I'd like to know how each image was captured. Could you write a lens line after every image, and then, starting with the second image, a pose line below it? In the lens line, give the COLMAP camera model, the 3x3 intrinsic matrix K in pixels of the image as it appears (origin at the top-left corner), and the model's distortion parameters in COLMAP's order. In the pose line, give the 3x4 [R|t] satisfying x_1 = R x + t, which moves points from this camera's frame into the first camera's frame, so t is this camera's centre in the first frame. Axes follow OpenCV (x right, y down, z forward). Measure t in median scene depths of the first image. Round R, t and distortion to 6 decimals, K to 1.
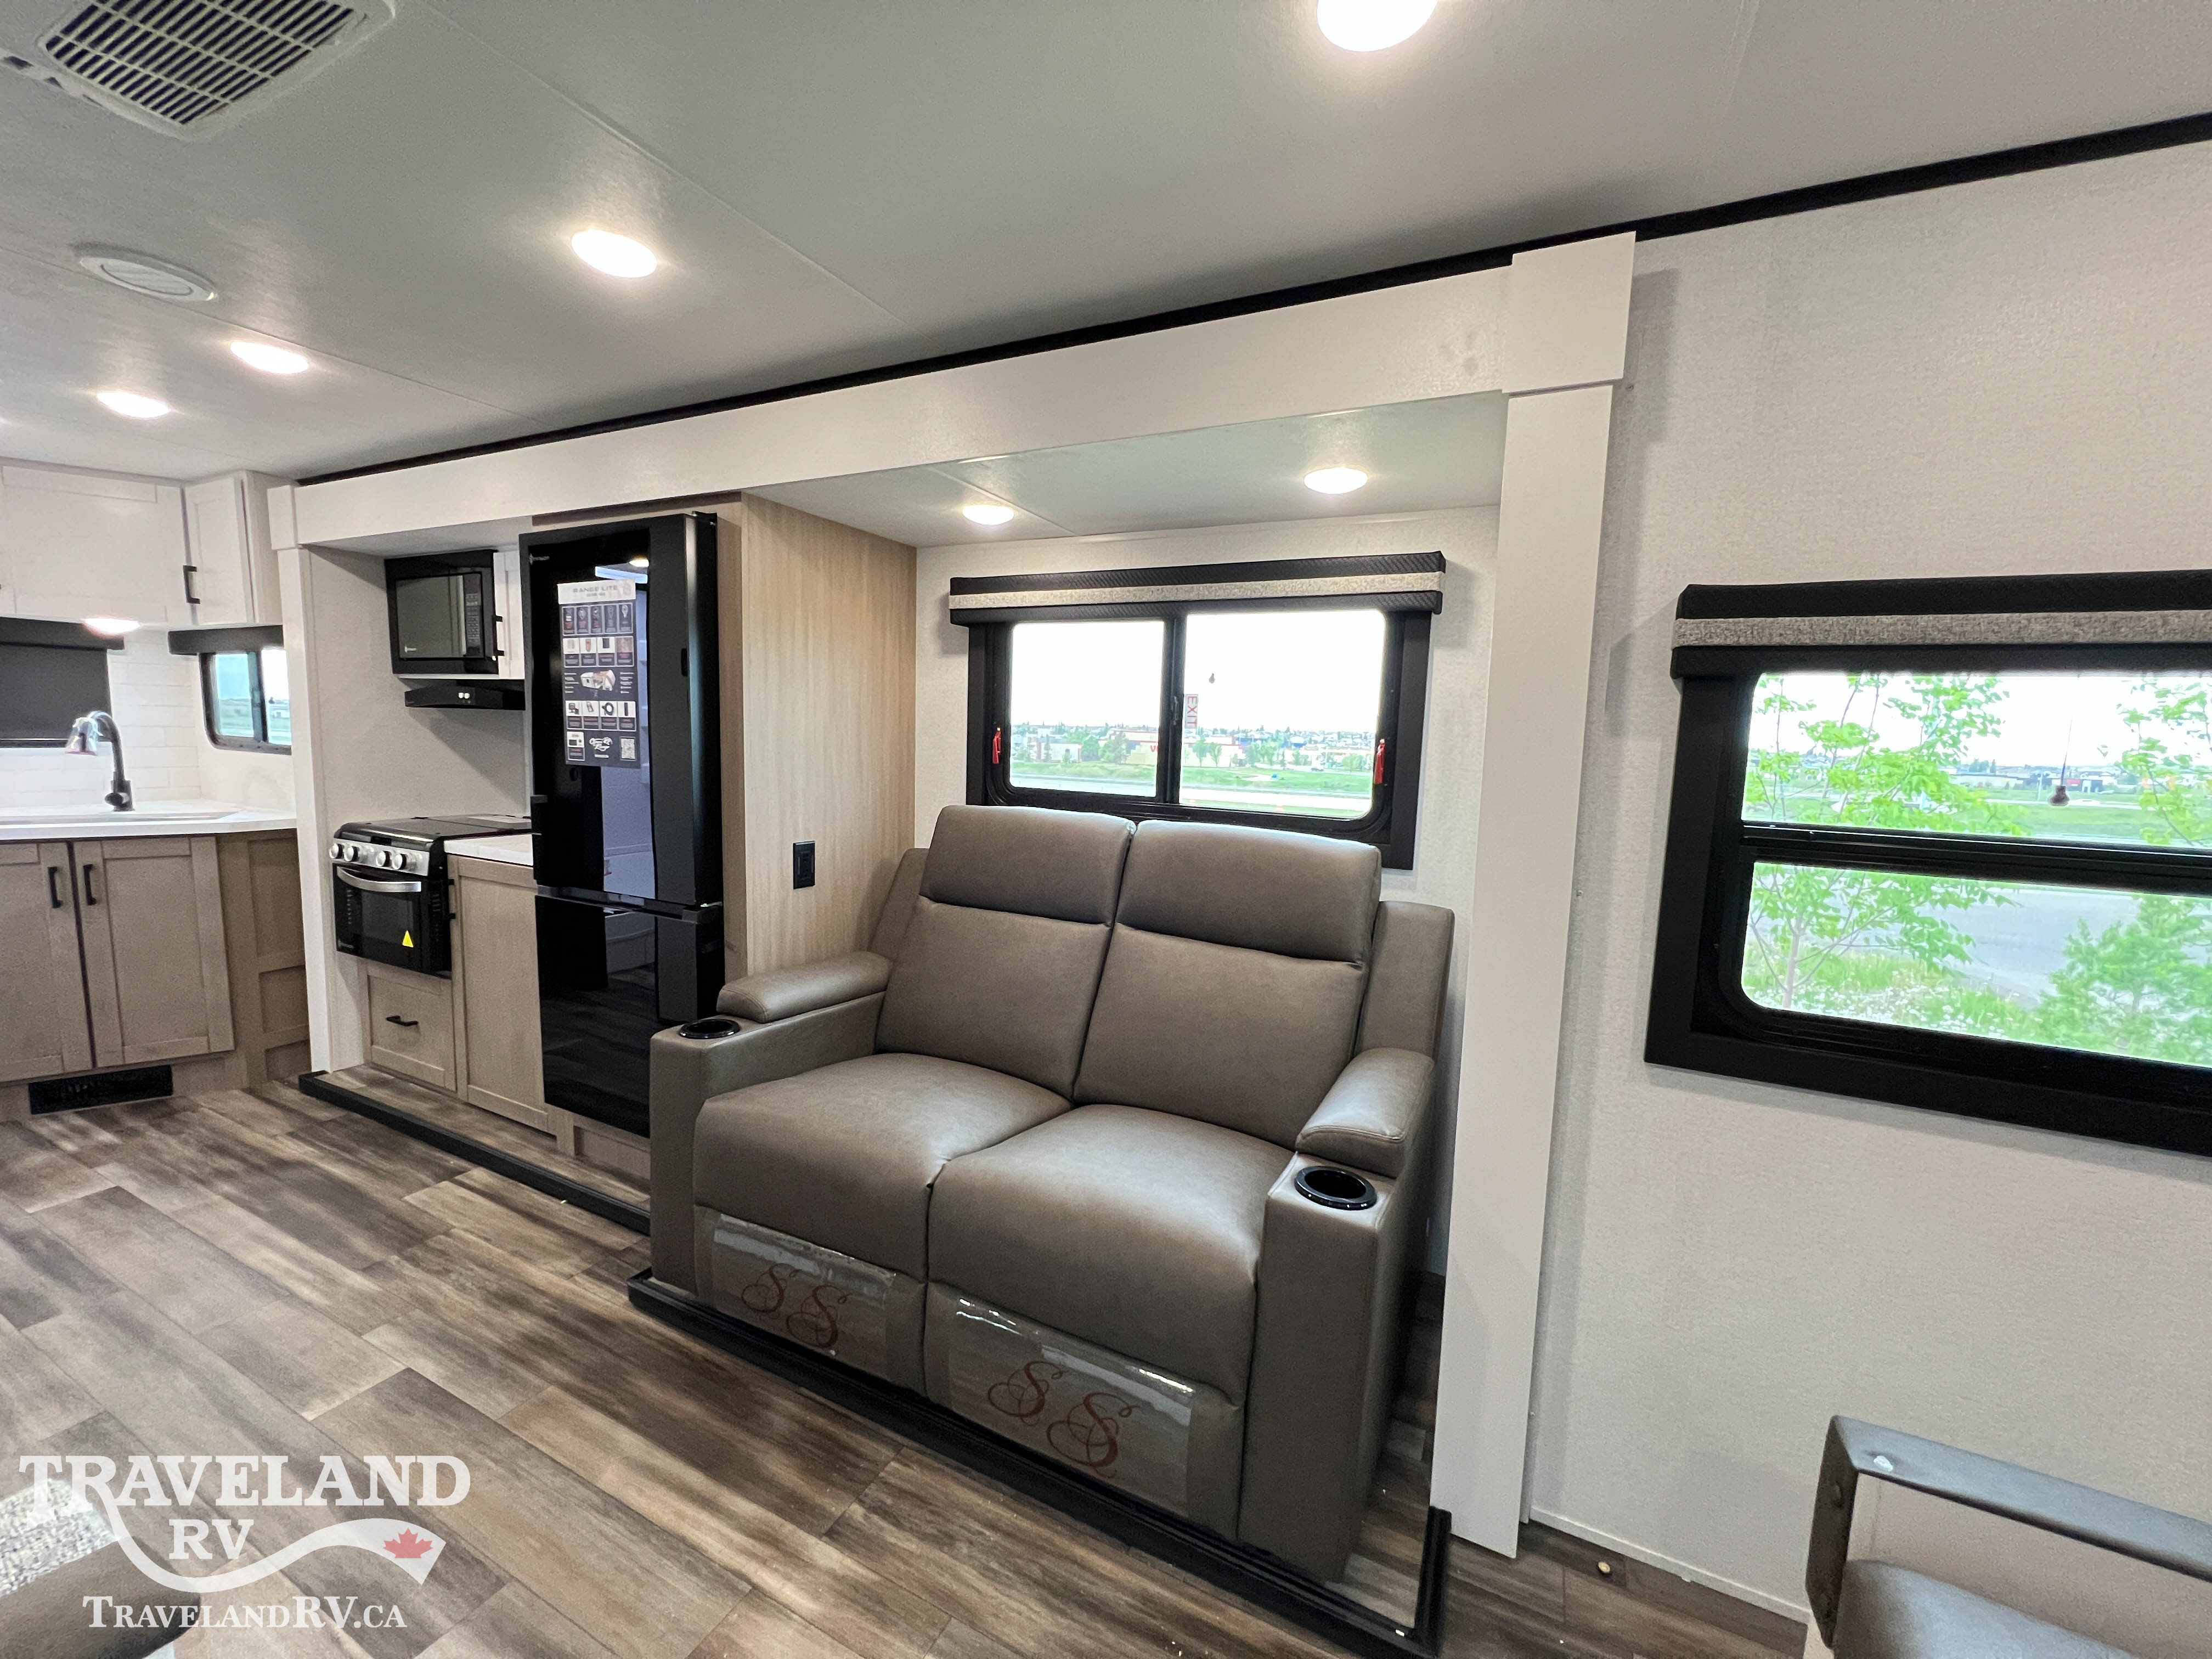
lens RADIAL K [[883.1, 0, 1105.9], [0, 883.1, 826.7], [0, 0, 1]] dist [-0.000885, 0.000401]
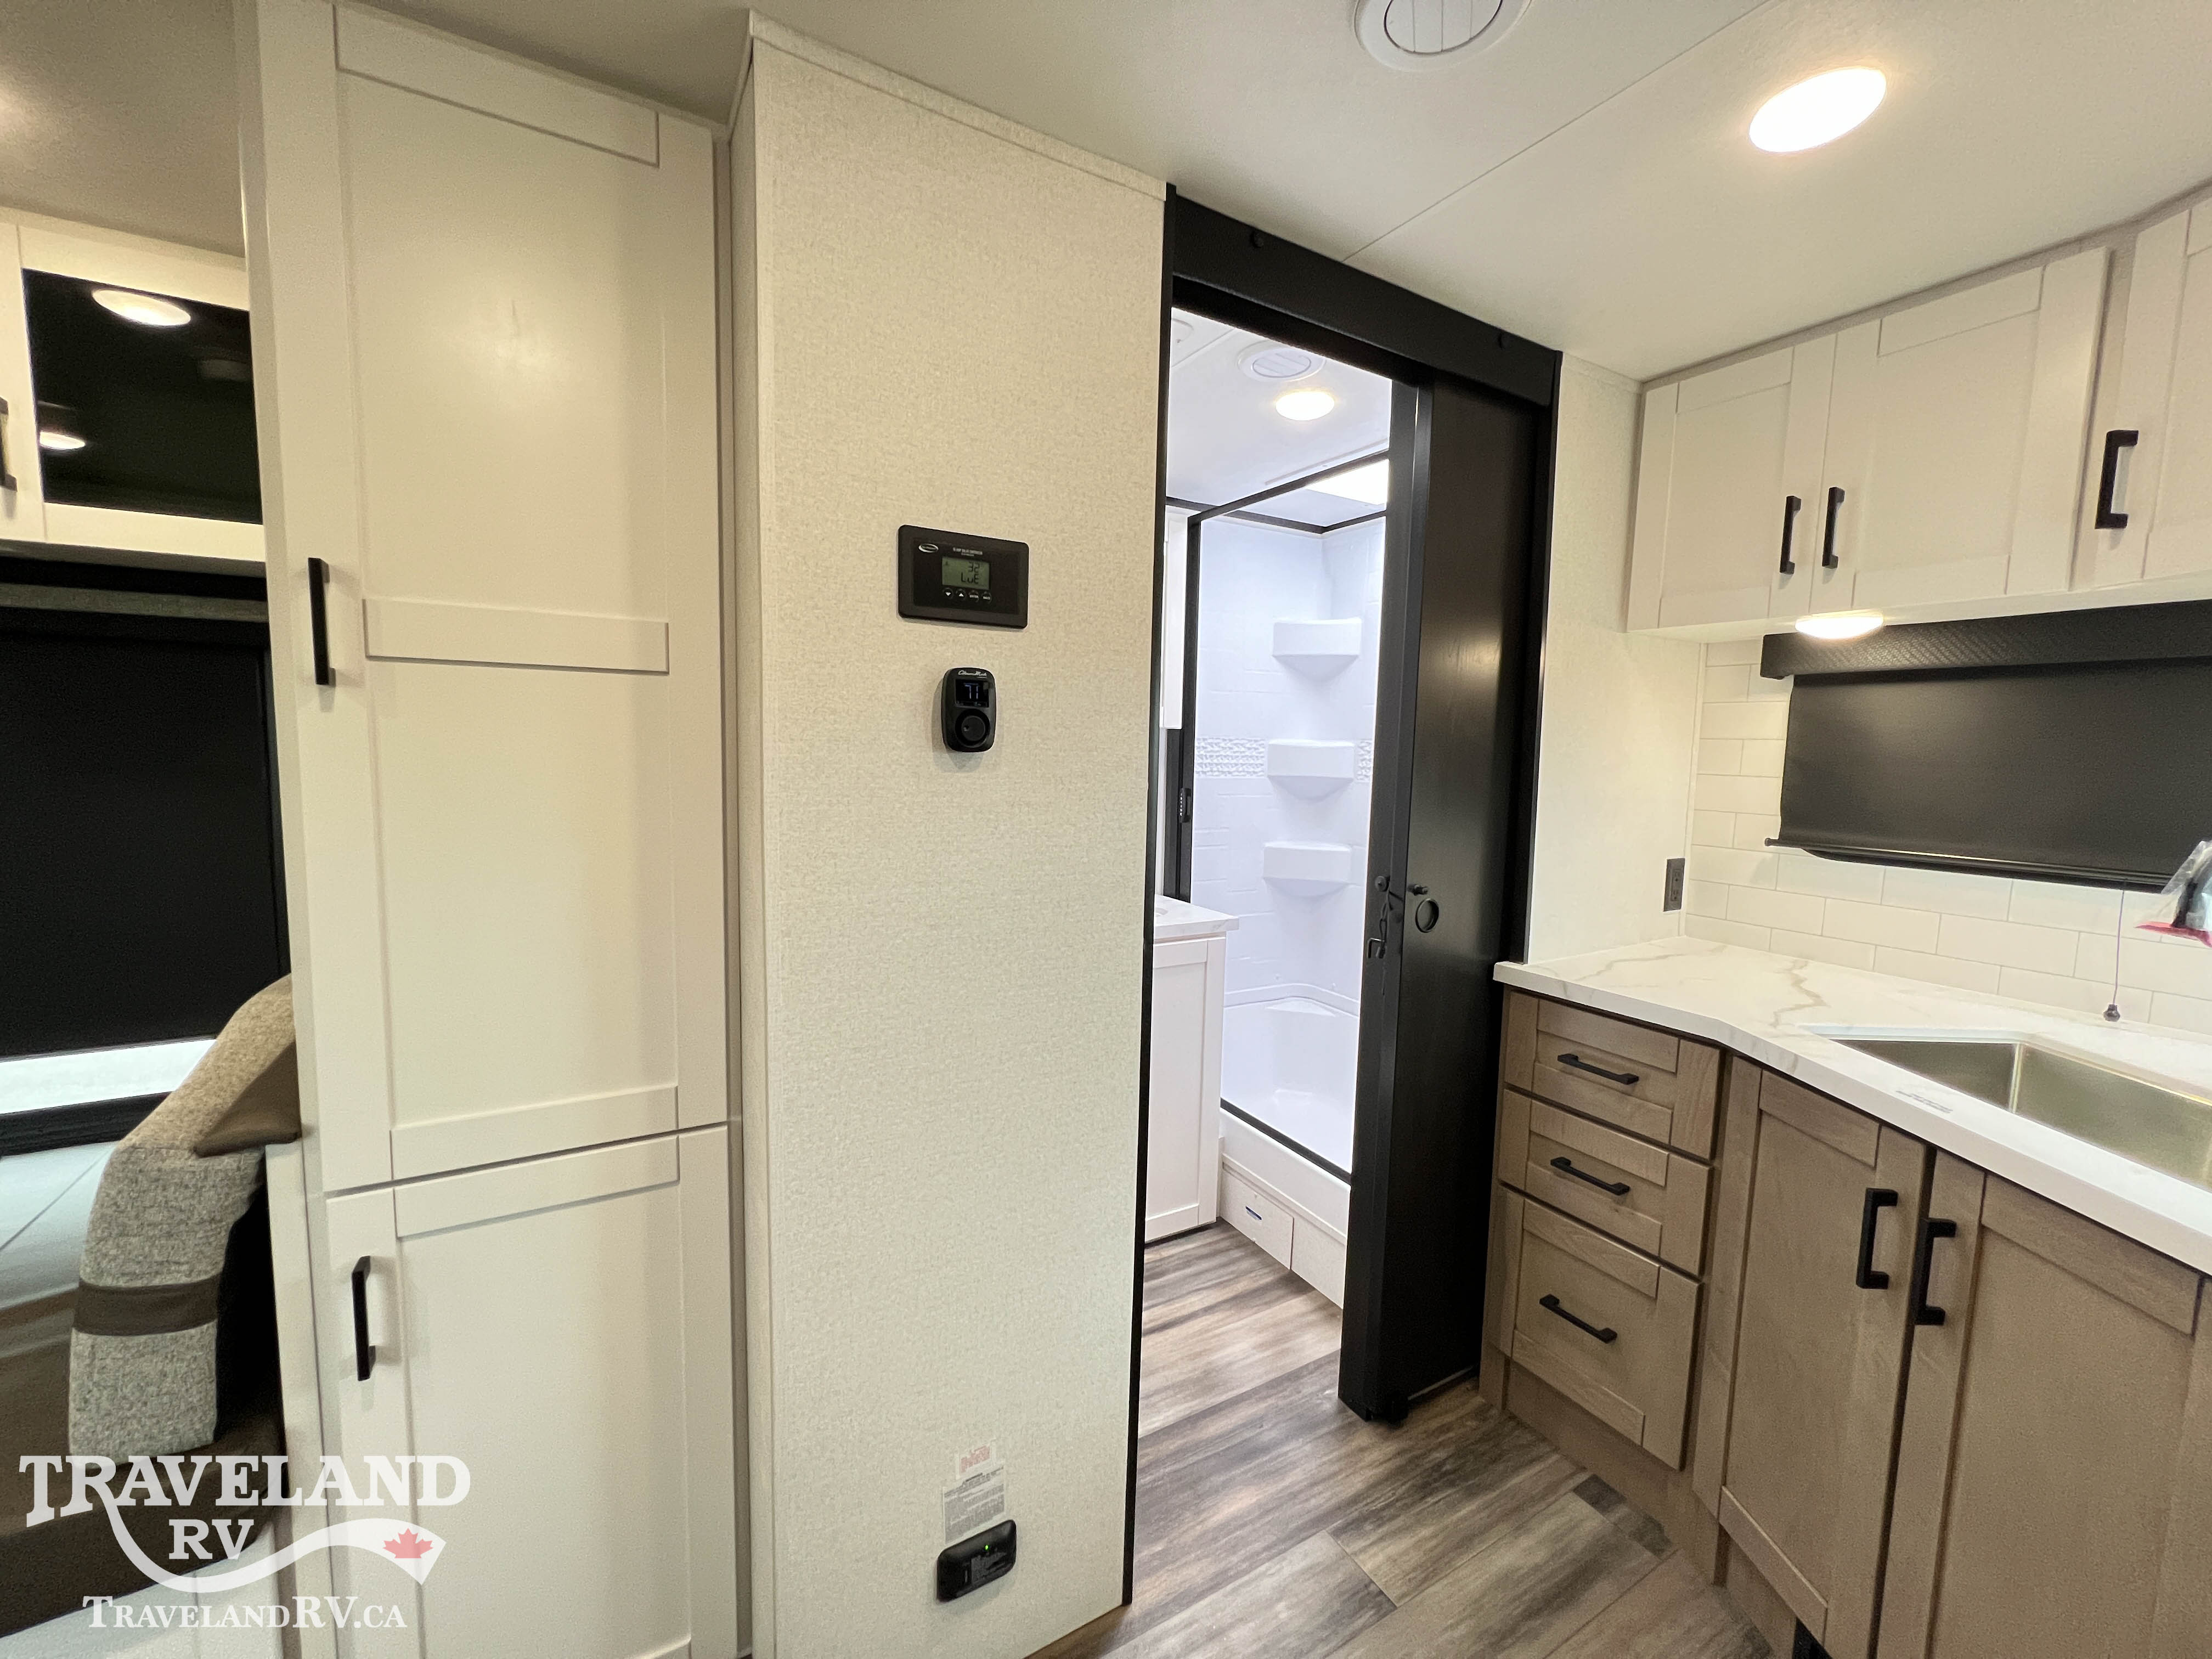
lens RADIAL K [[883.1, 0, 1103.4], [0, 883.1, 827.9], [0, 0, 1]] dist [-0.000885, 0.000401]
pose [[-0.547869, 0.037976, -0.835702, -0.807003], [-0.131361, 0.982671, 0.130772, -0.152853], [0.826186, 0.181424, -0.533387, 1.085748]]
